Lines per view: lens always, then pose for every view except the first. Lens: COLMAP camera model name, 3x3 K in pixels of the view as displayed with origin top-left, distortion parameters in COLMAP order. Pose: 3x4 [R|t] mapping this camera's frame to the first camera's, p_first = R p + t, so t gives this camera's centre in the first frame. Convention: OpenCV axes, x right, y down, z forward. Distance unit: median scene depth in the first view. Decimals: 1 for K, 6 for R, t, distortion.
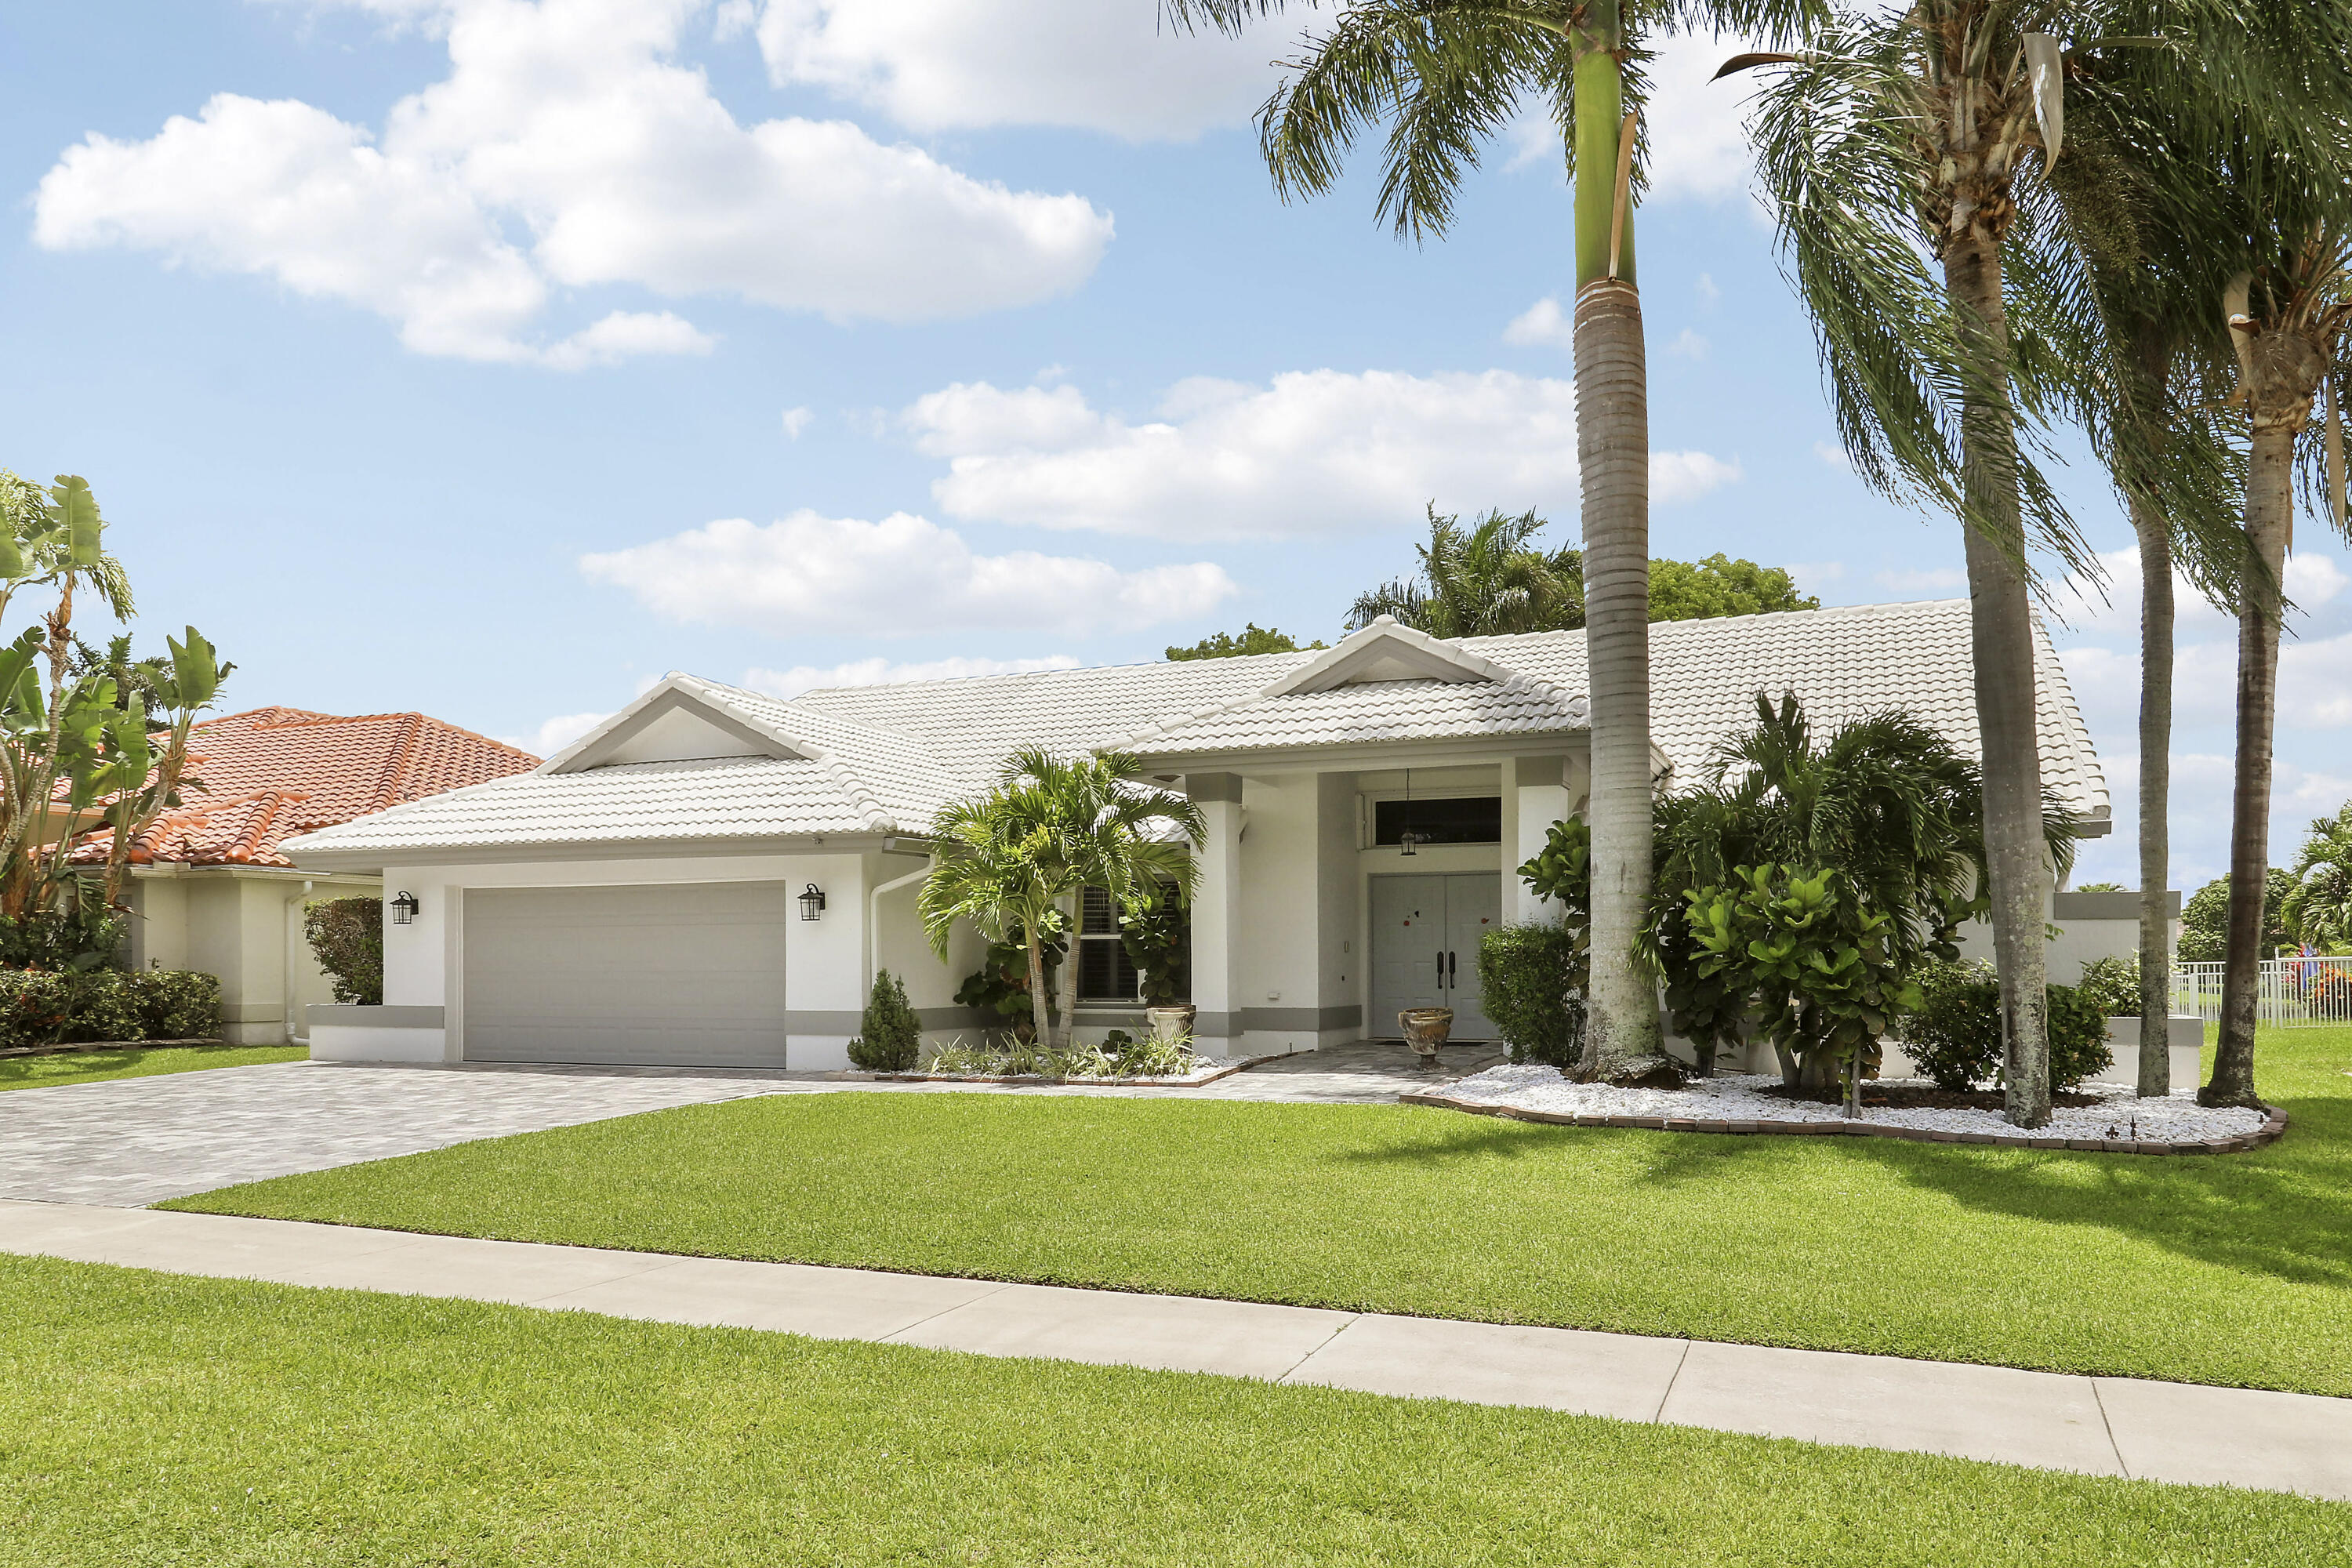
lens RADIAL K [[1080.8, 0, 1173.5], [0, 1080.8, 810.9], [0, 0, 1]] dist [-0.000196, -0.013021]
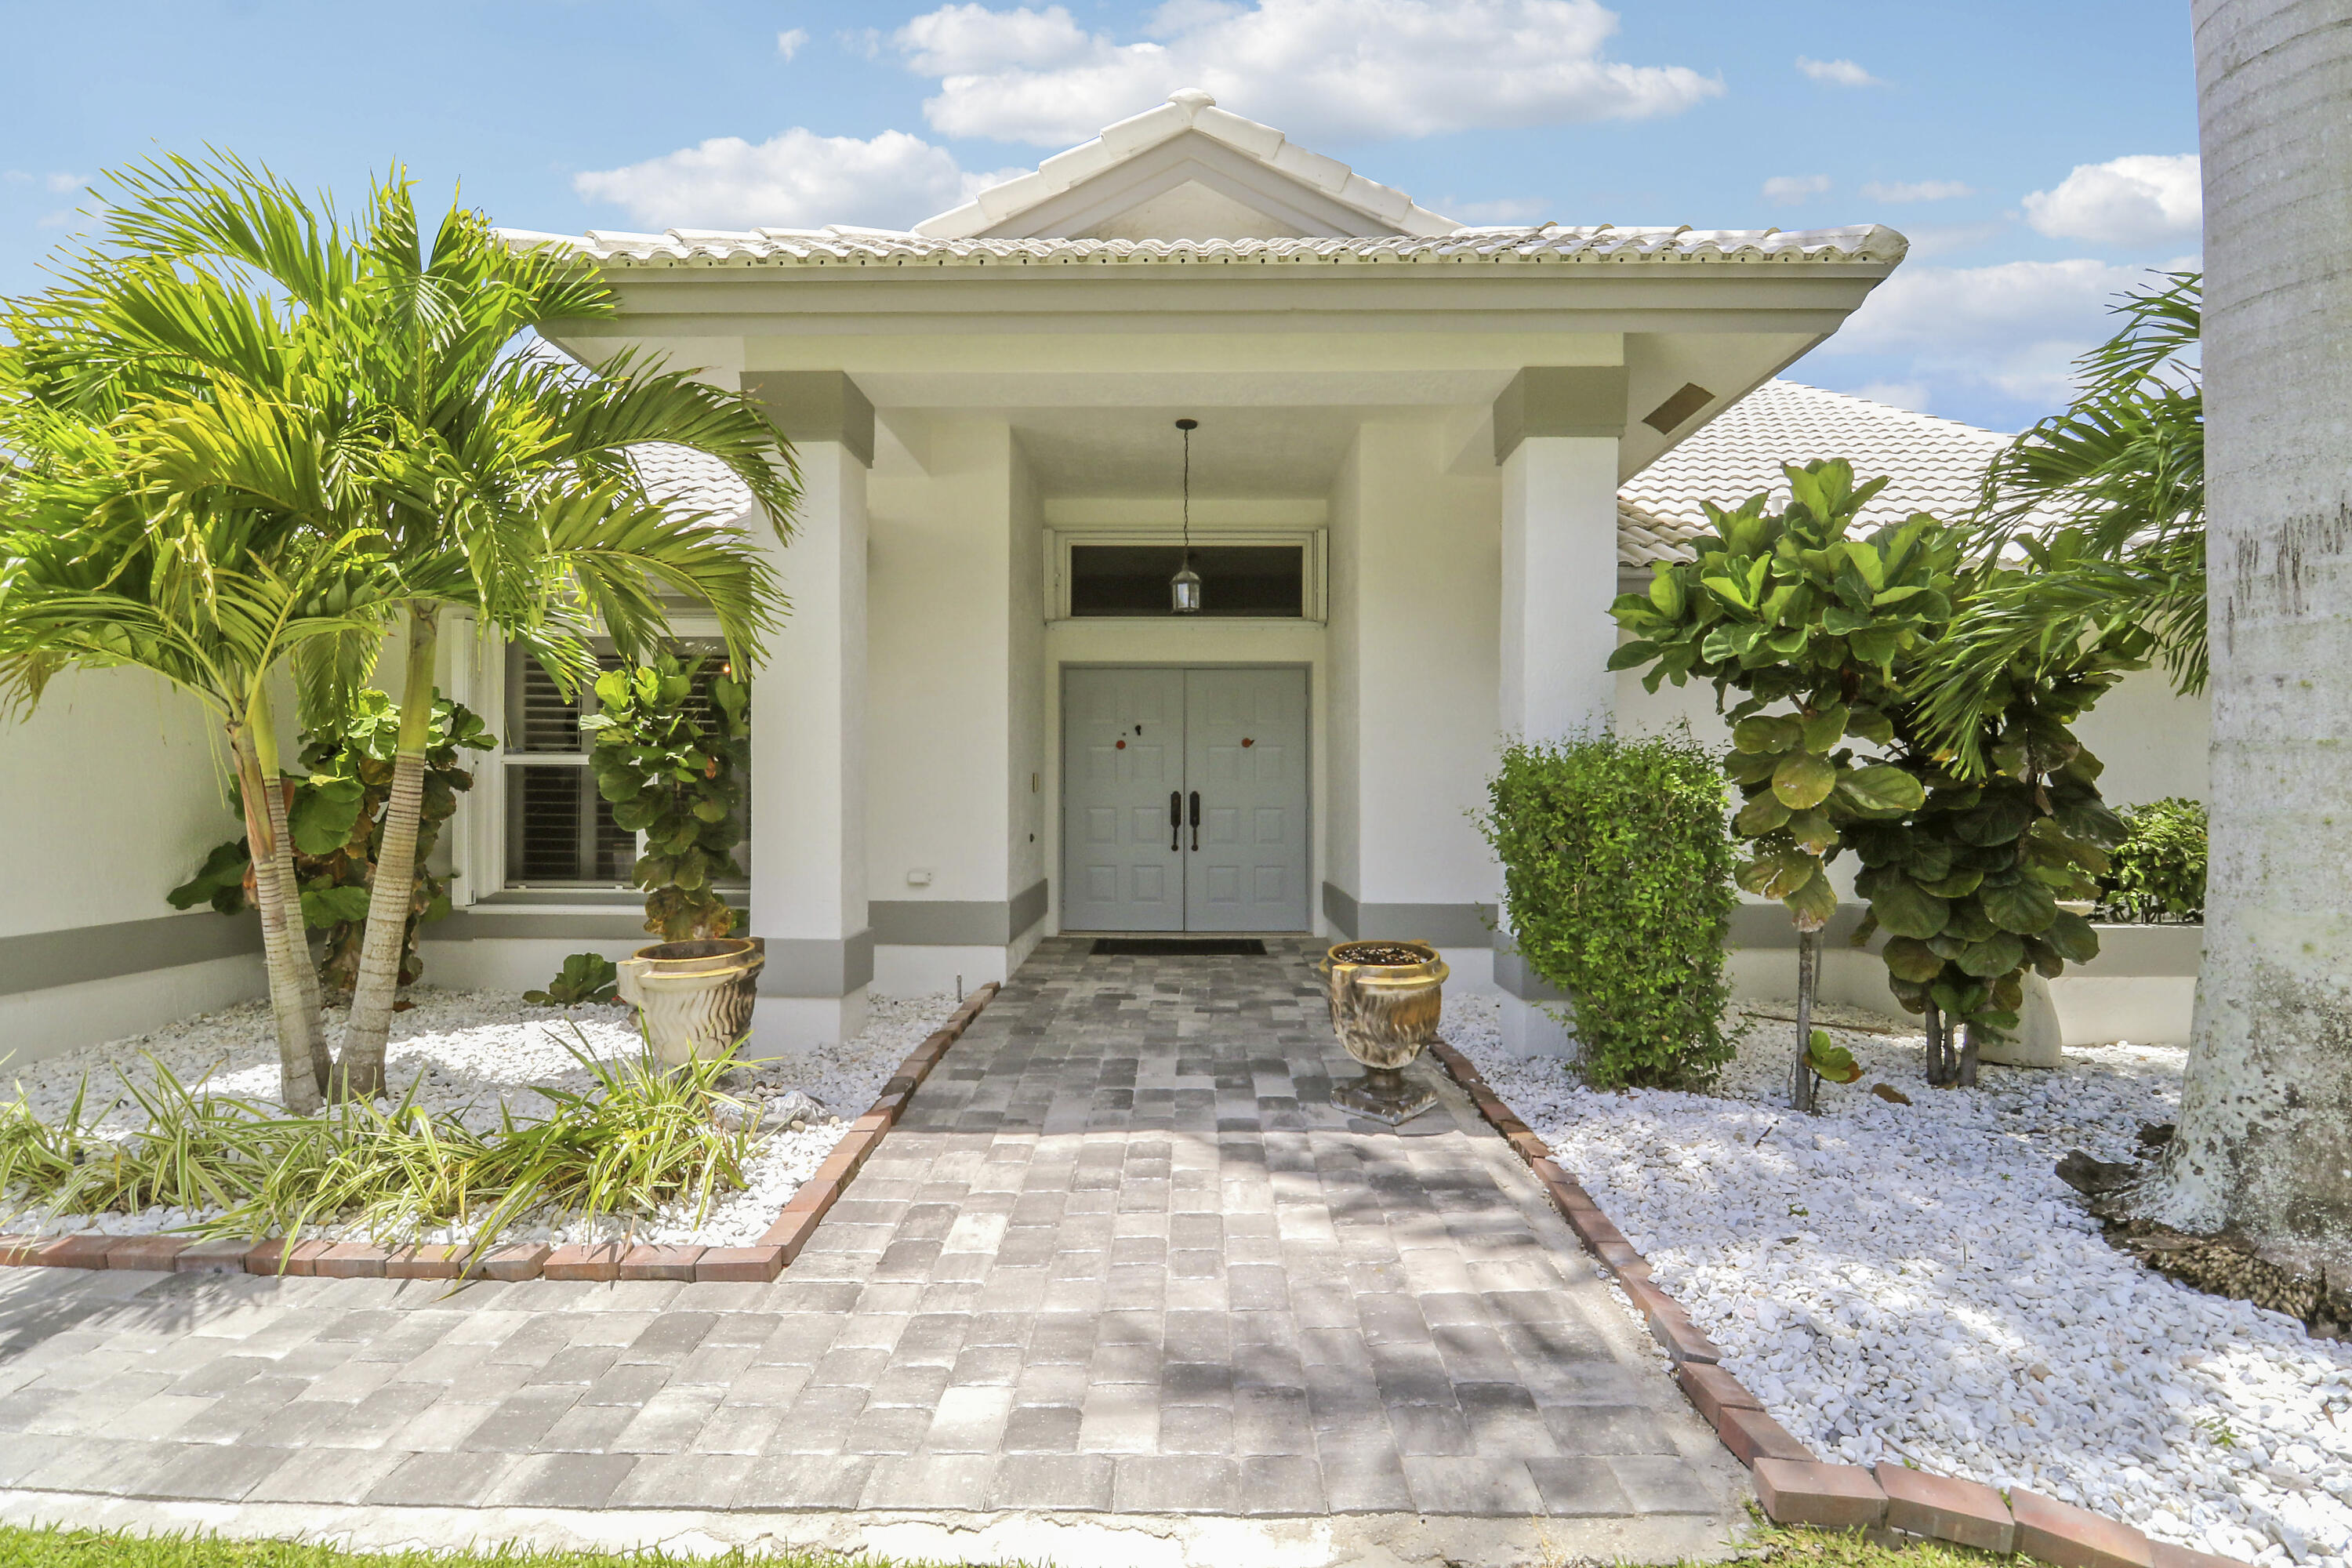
lens RADIAL K [[1125.7, 0, 1148.0], [0, 1125.7, 764.9], [0, 0, 1]] dist [0.001943, -0.000088]
pose [[0.935871, 0.012721, 0.352113, 0.005423], [-0.053183, 0.992999, 0.105477, 0.055480], [-0.348306, -0.117440, 0.929995, 0.470697]]
